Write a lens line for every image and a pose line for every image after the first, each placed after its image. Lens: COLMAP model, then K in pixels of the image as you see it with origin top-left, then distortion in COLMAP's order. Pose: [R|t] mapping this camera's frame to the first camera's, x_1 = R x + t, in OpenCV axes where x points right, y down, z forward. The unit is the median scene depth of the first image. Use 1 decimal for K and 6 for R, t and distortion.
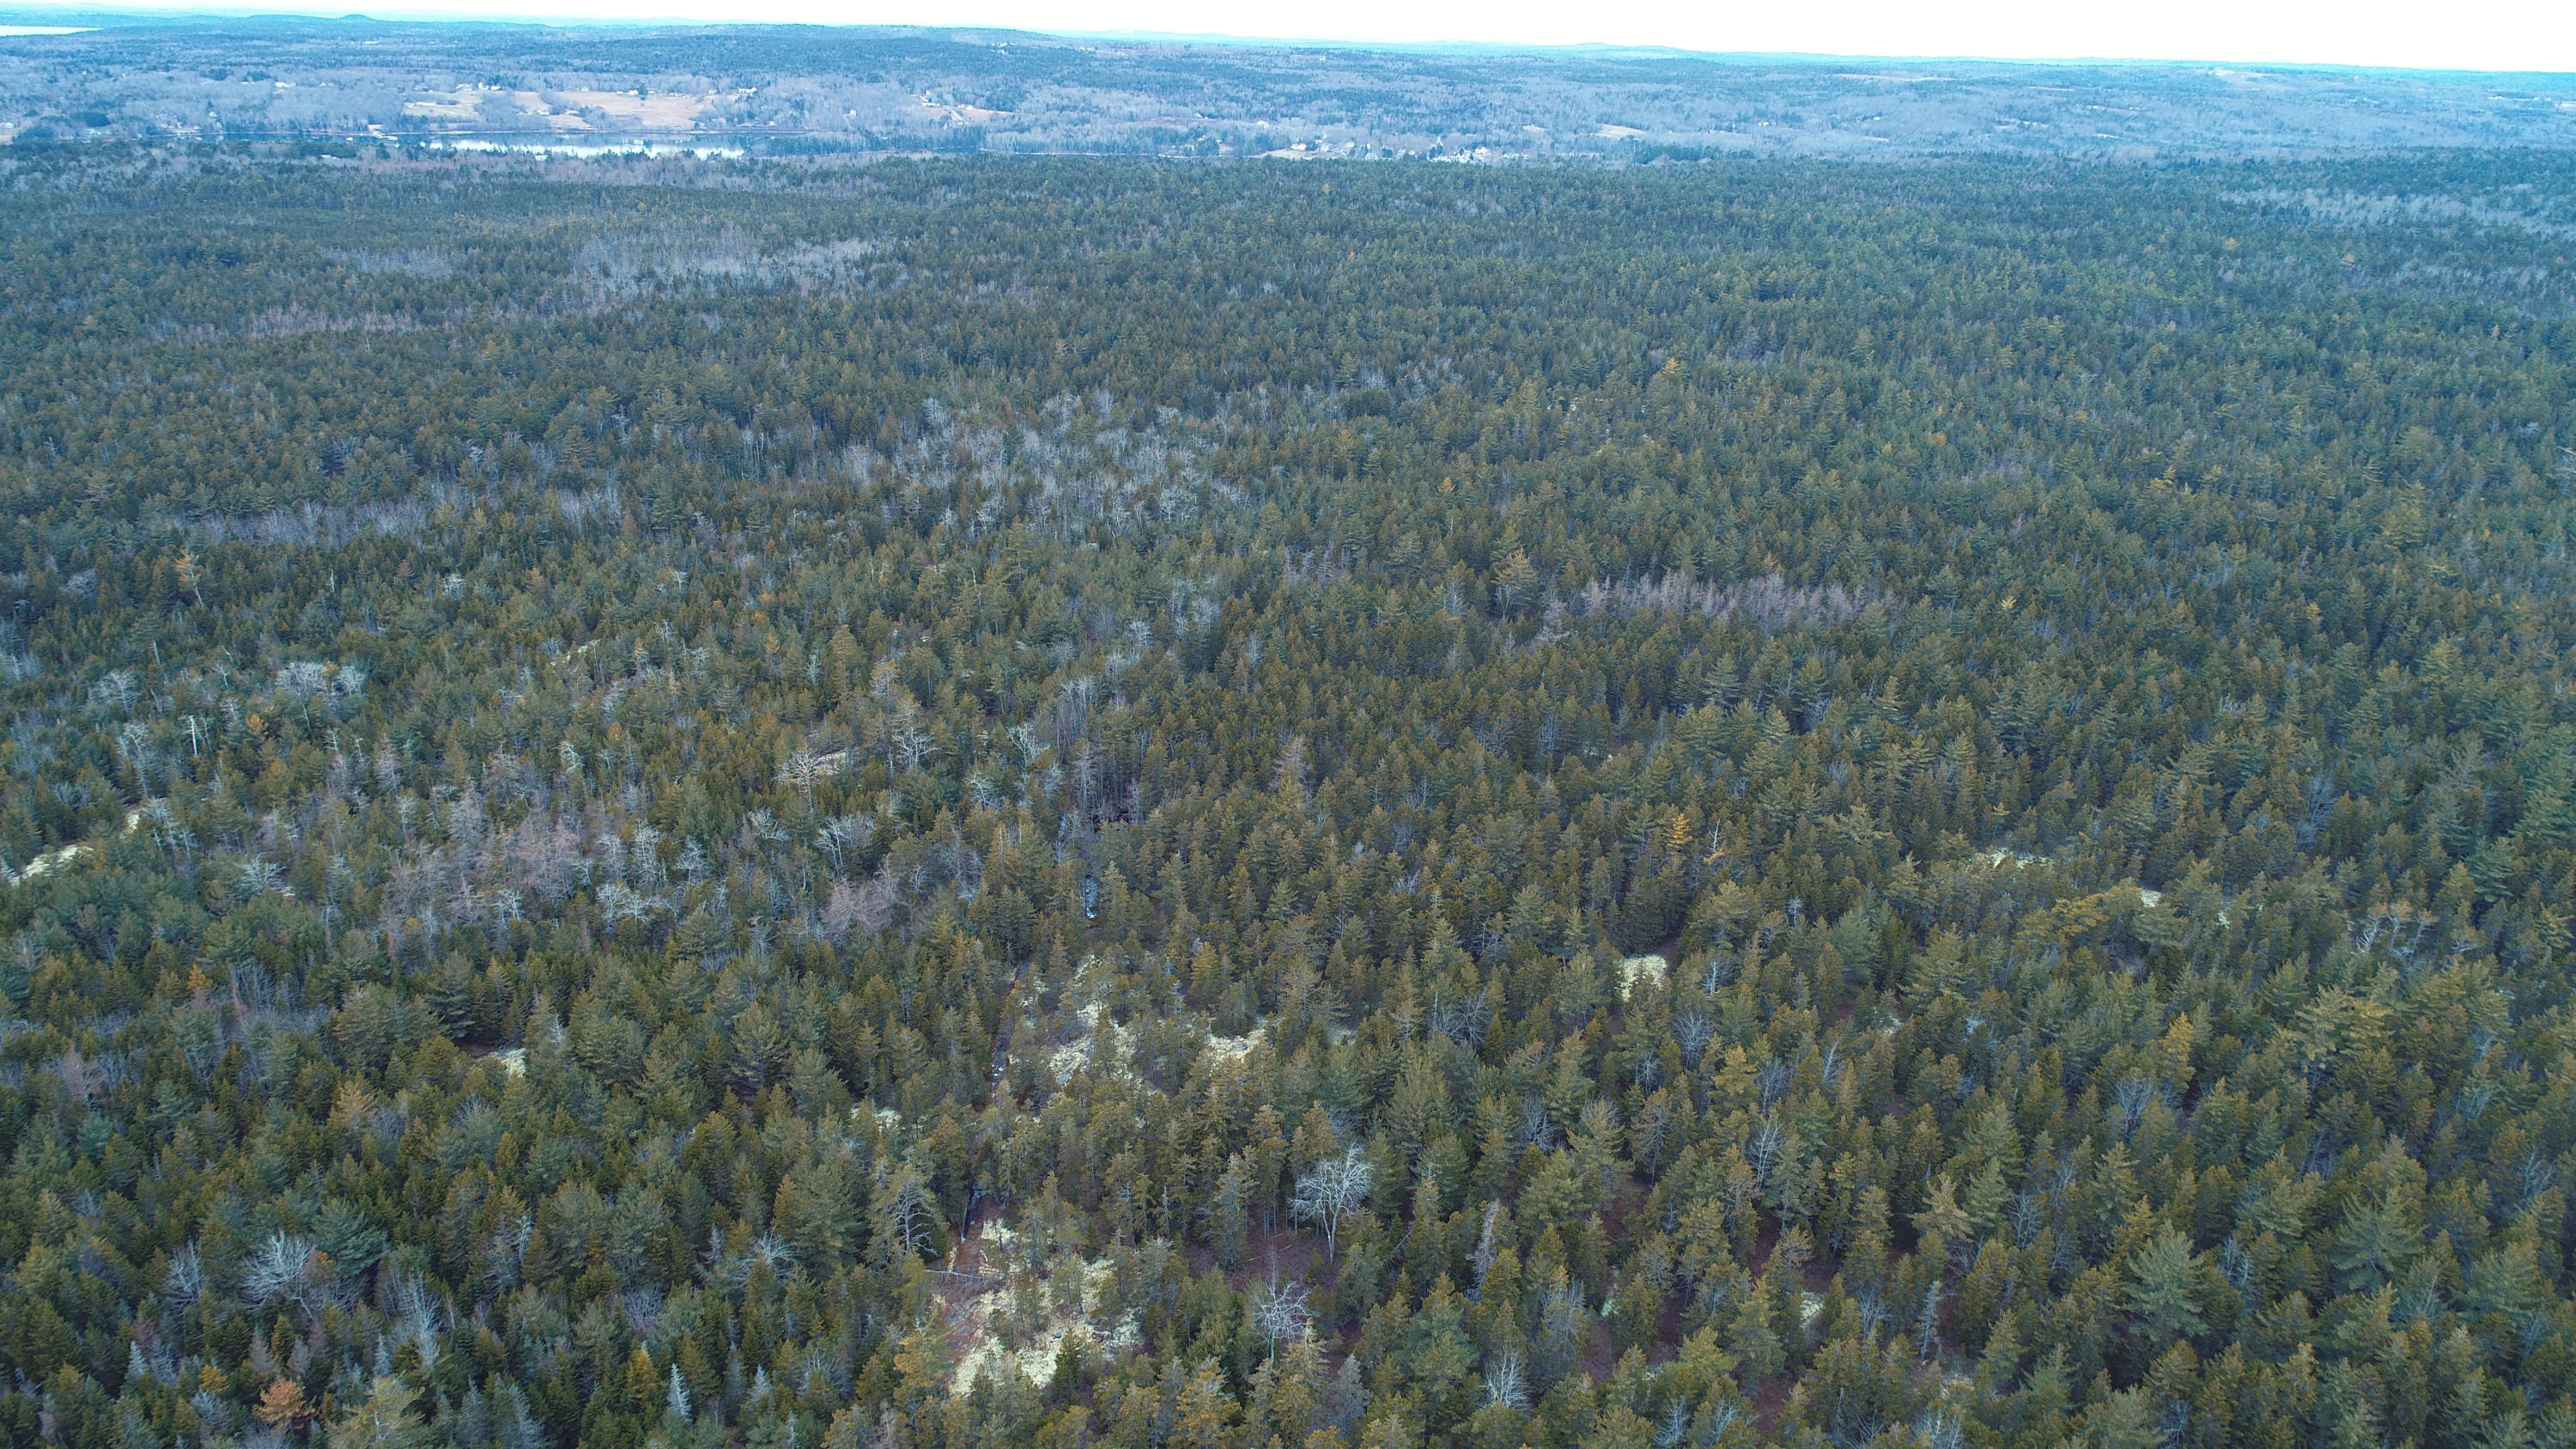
lens RADIAL K [[1728.5, 0, 1288.0], [0, 1728.5, 724.5], [0, 0, 1]] dist [0.001684, -0.000461]
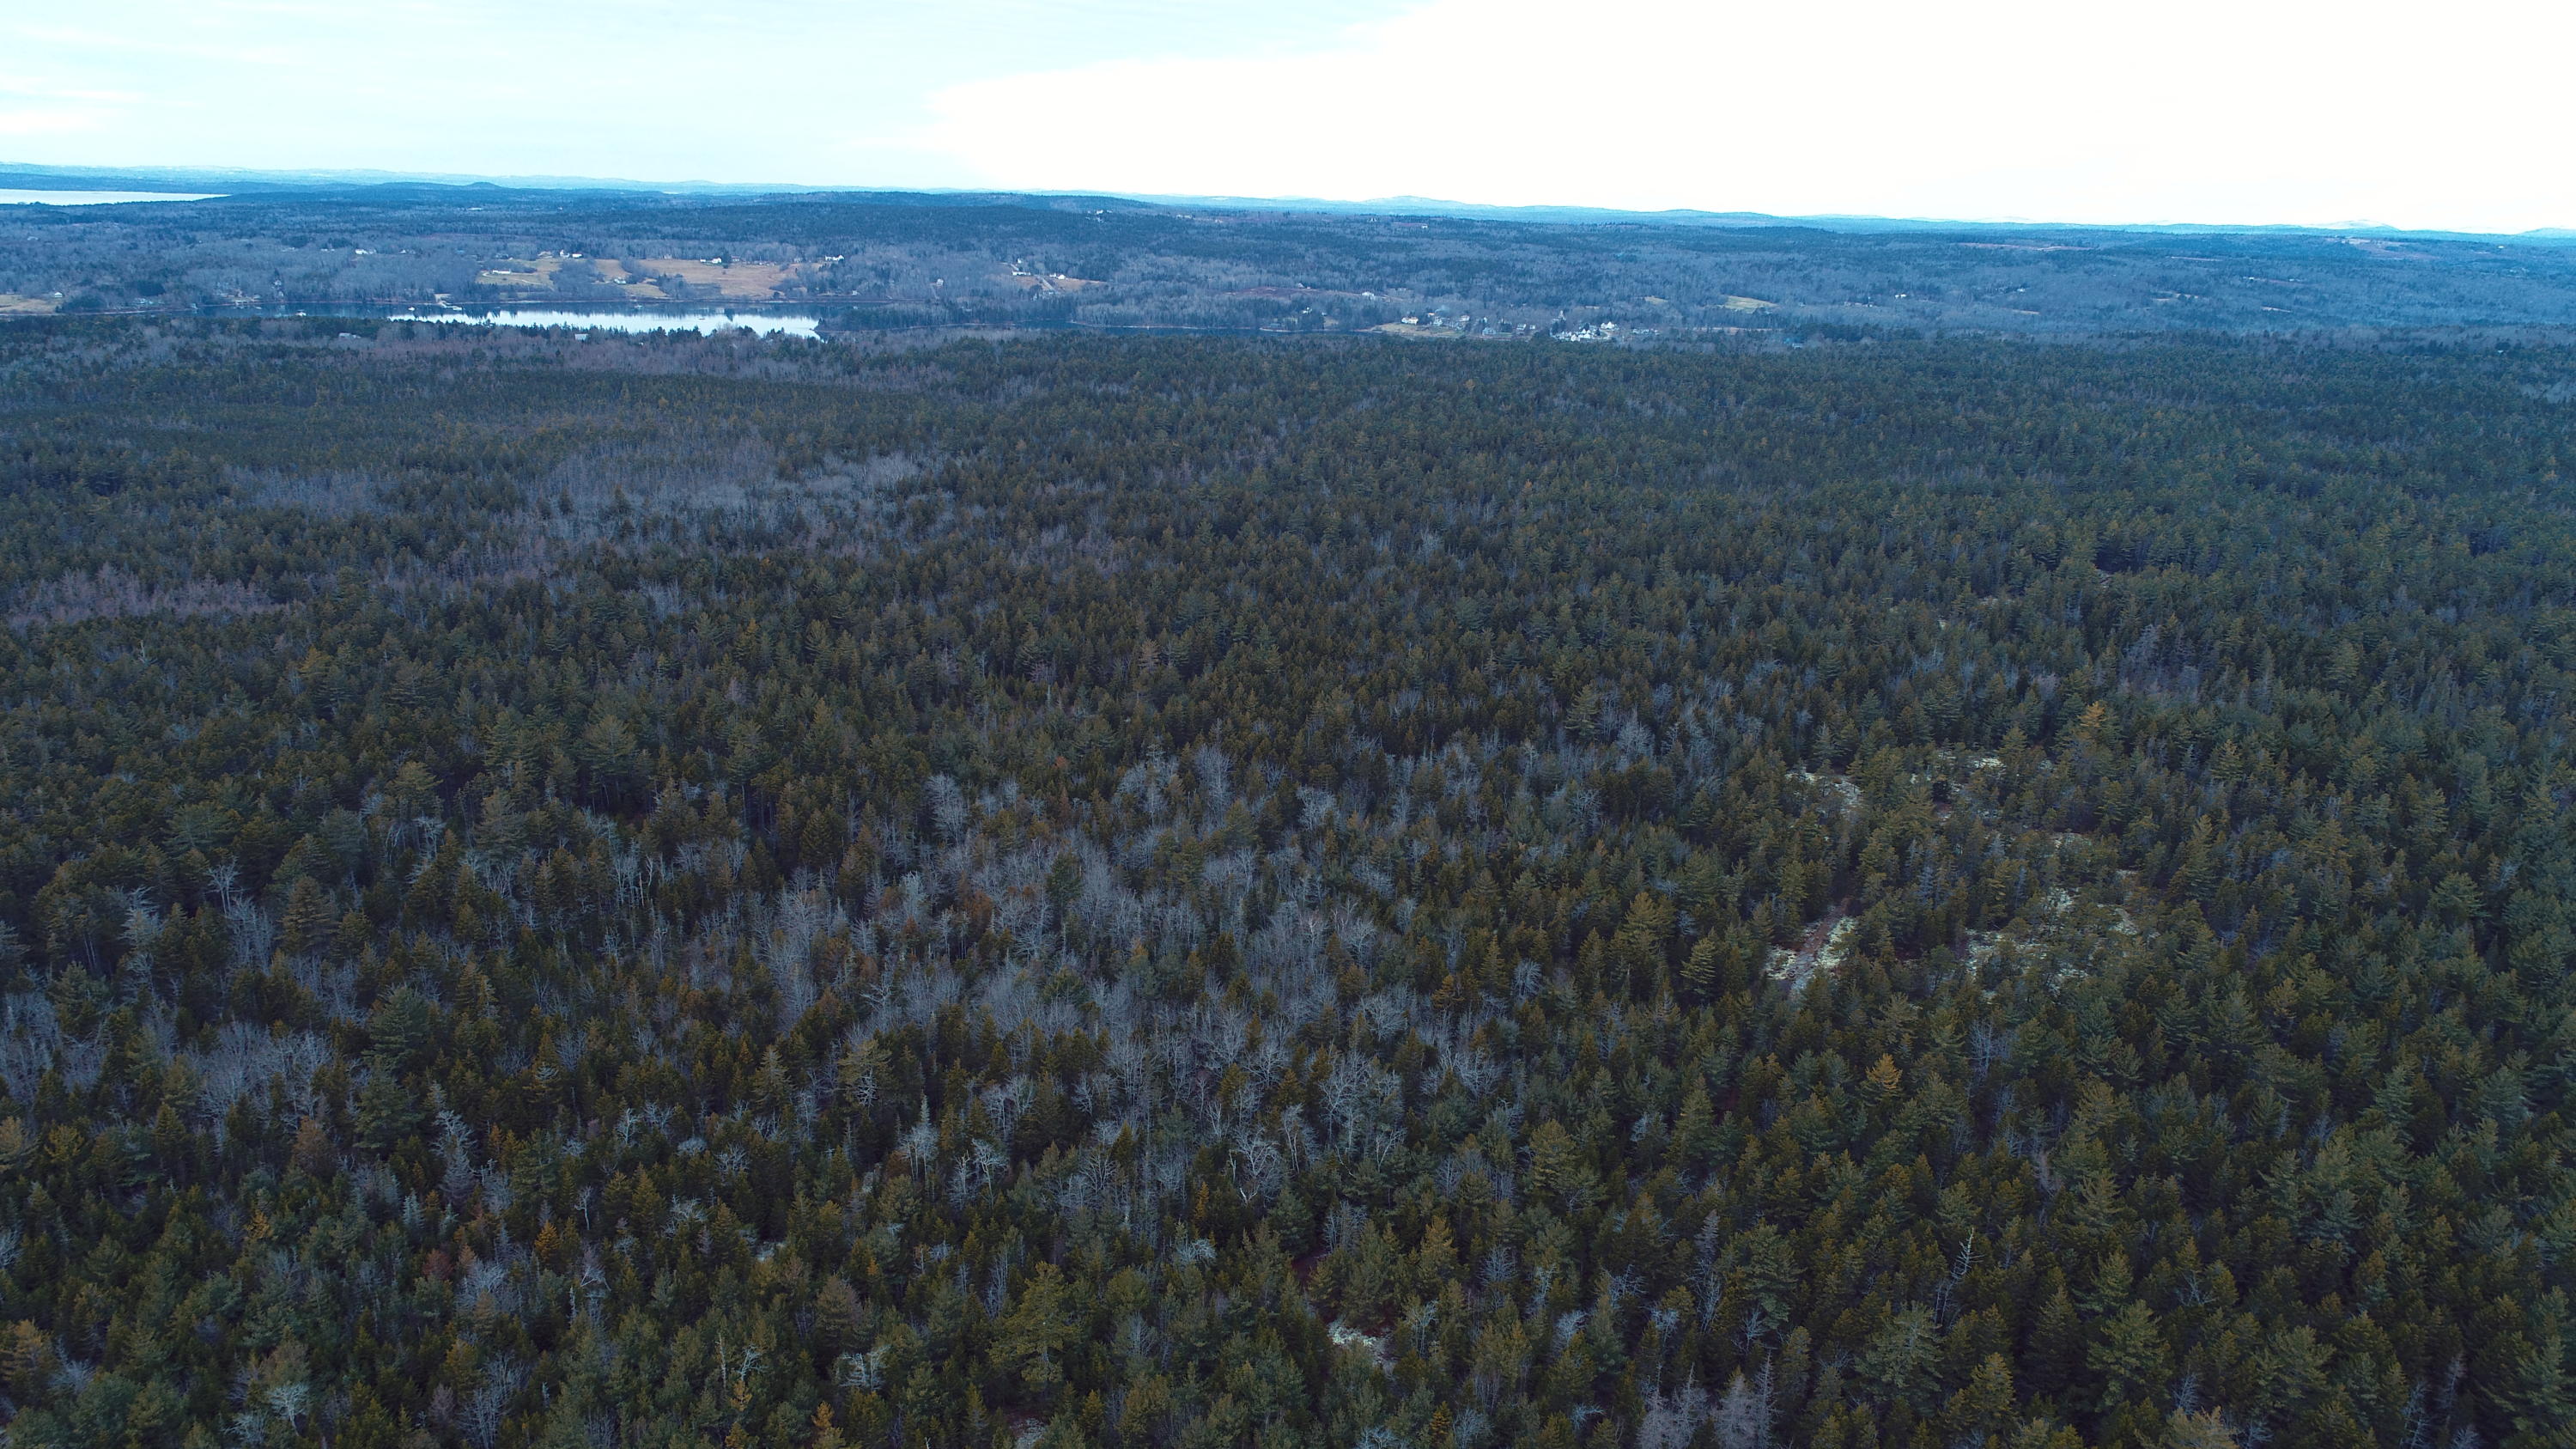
lens RADIAL K [[1728.5, 0, 1288.0], [0, 1728.5, 724.5], [0, 0, 1]] dist [0.001684, -0.000461]
pose [[0.998770, 0.015412, -0.047120, -0.032897], [-0.019389, 0.996180, -0.085150, -0.100398], [0.045627, 0.085959, 0.995253, 0.243136]]
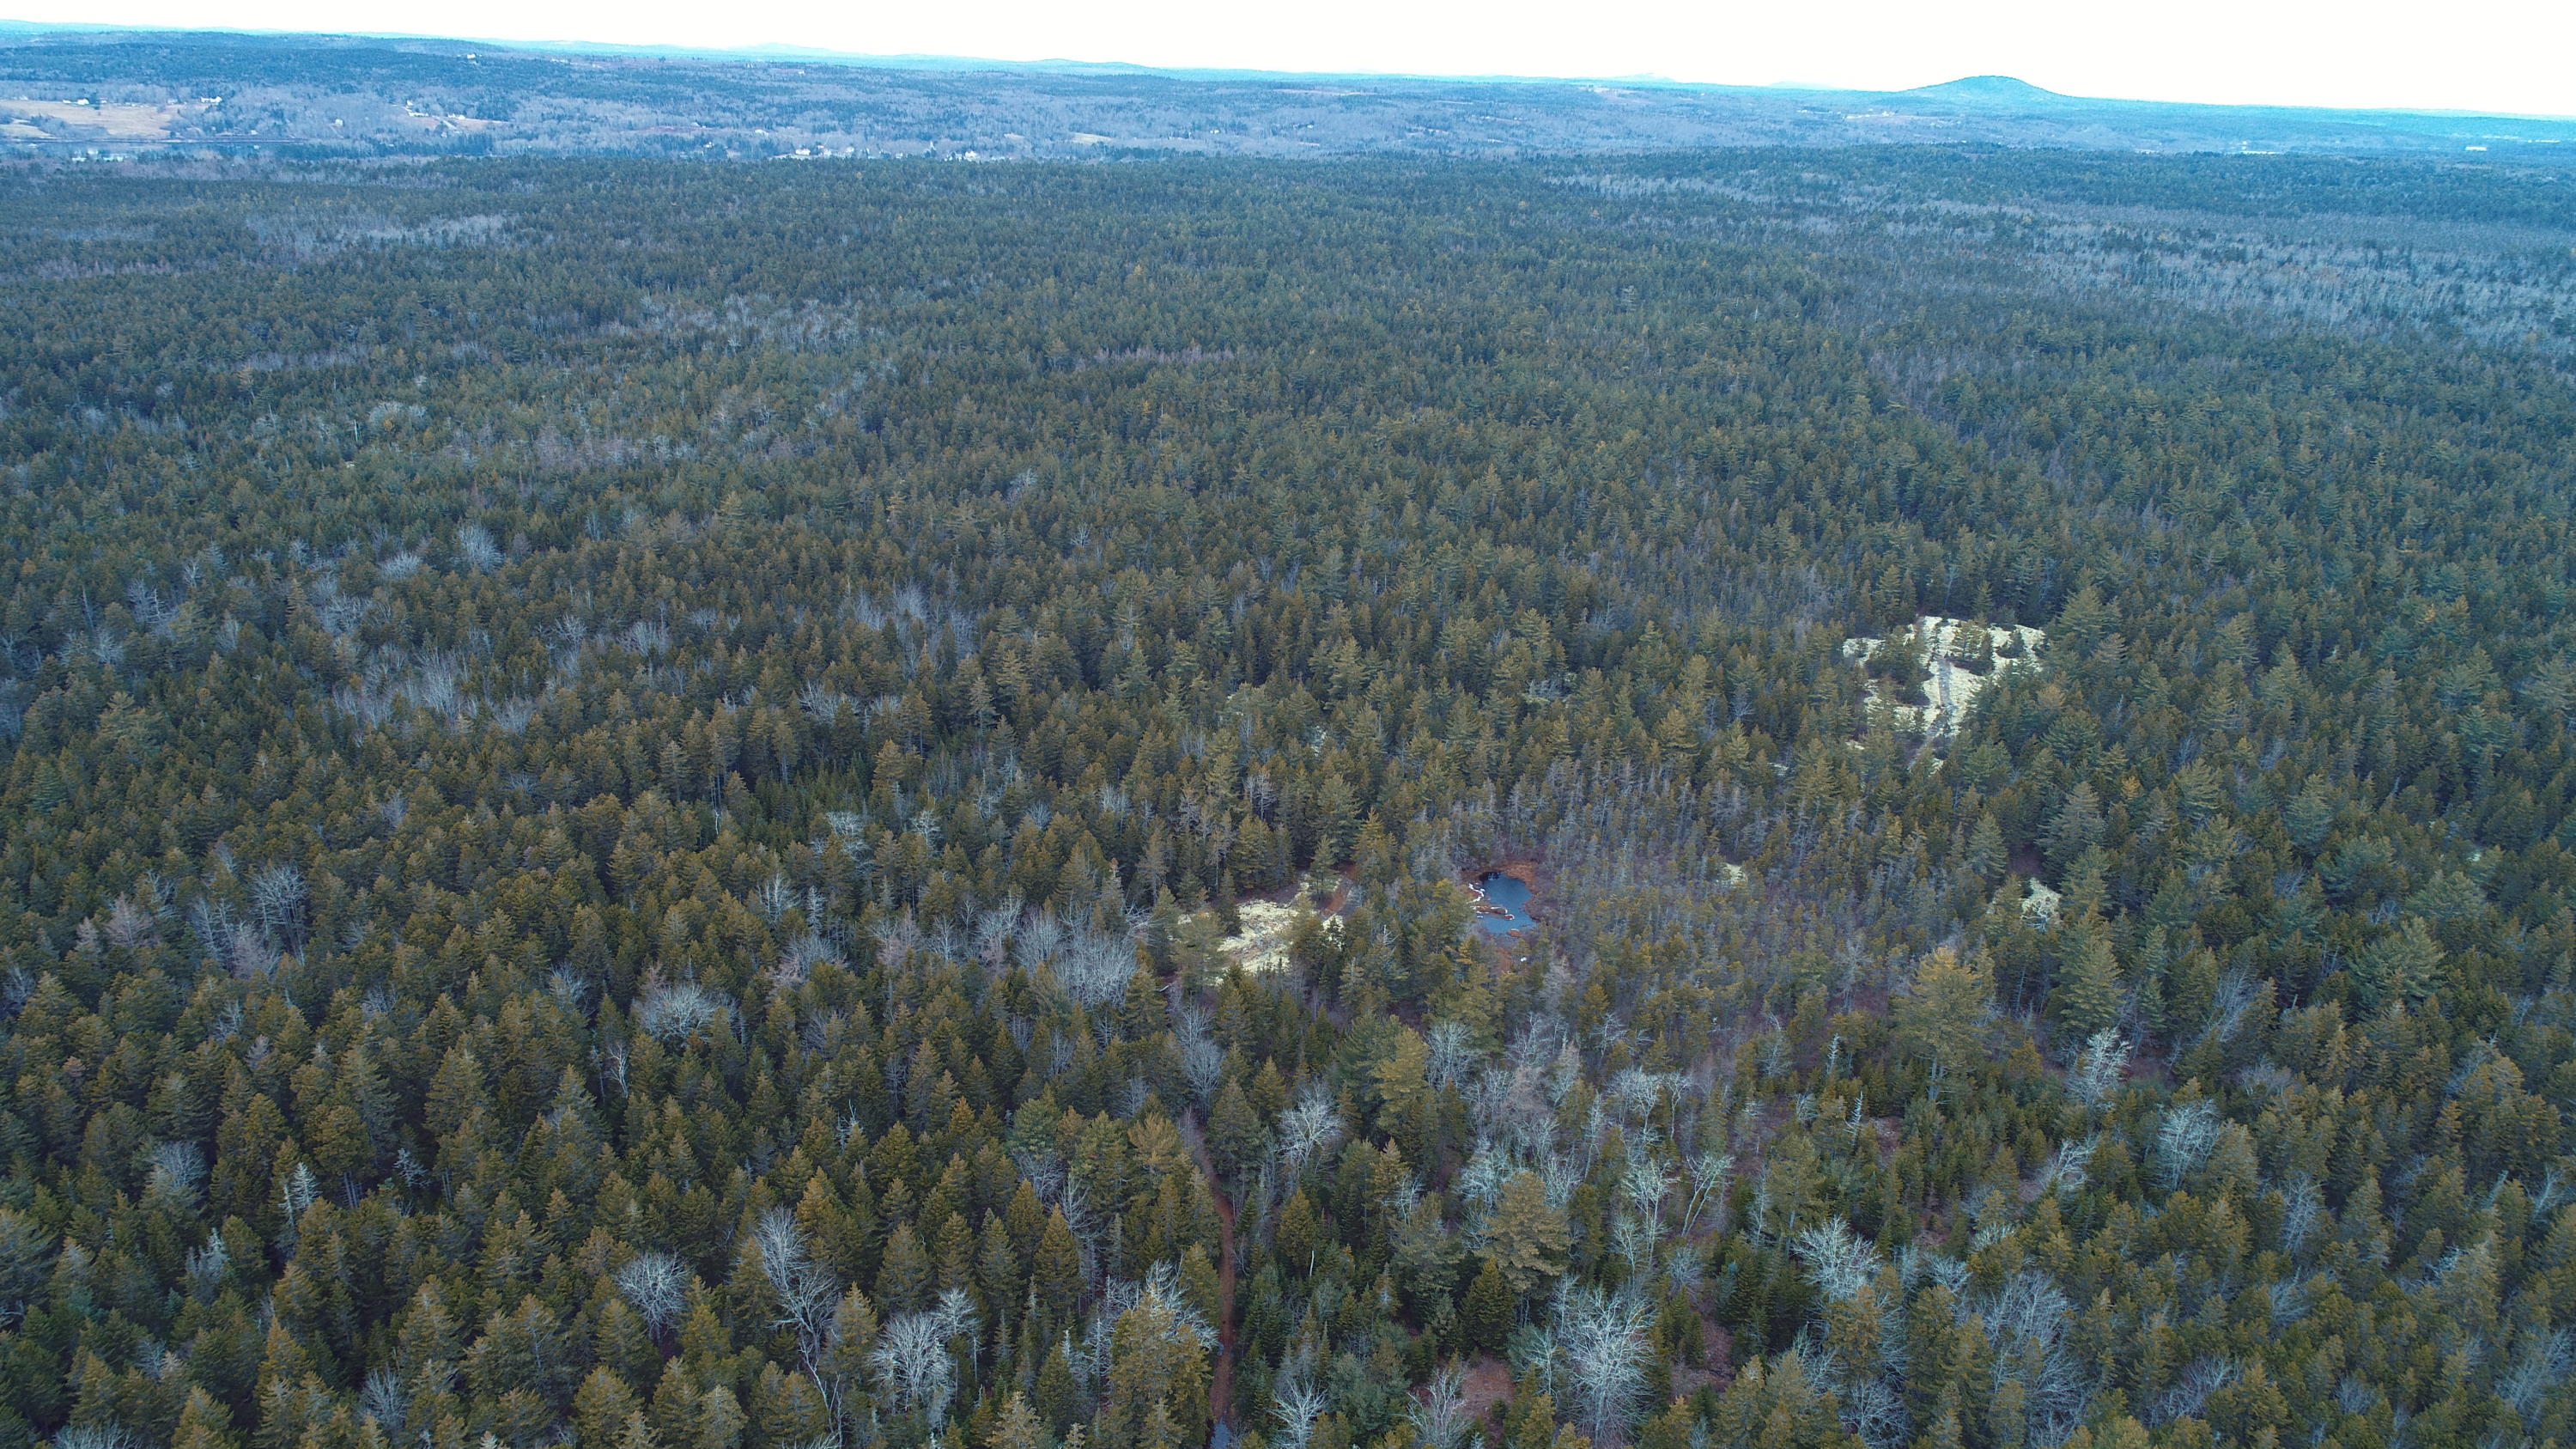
lens RADIAL K [[1728.5, 0, 1288.0], [0, 1728.5, 724.5], [0, 0, 1]] dist [0.001684, -0.000461]
pose [[0.959000, -0.094405, 0.267220, -0.070469], [0.096525, 0.995317, 0.005222, 0.140974], [-0.266462, 0.020785, 0.963621, -0.359636]]
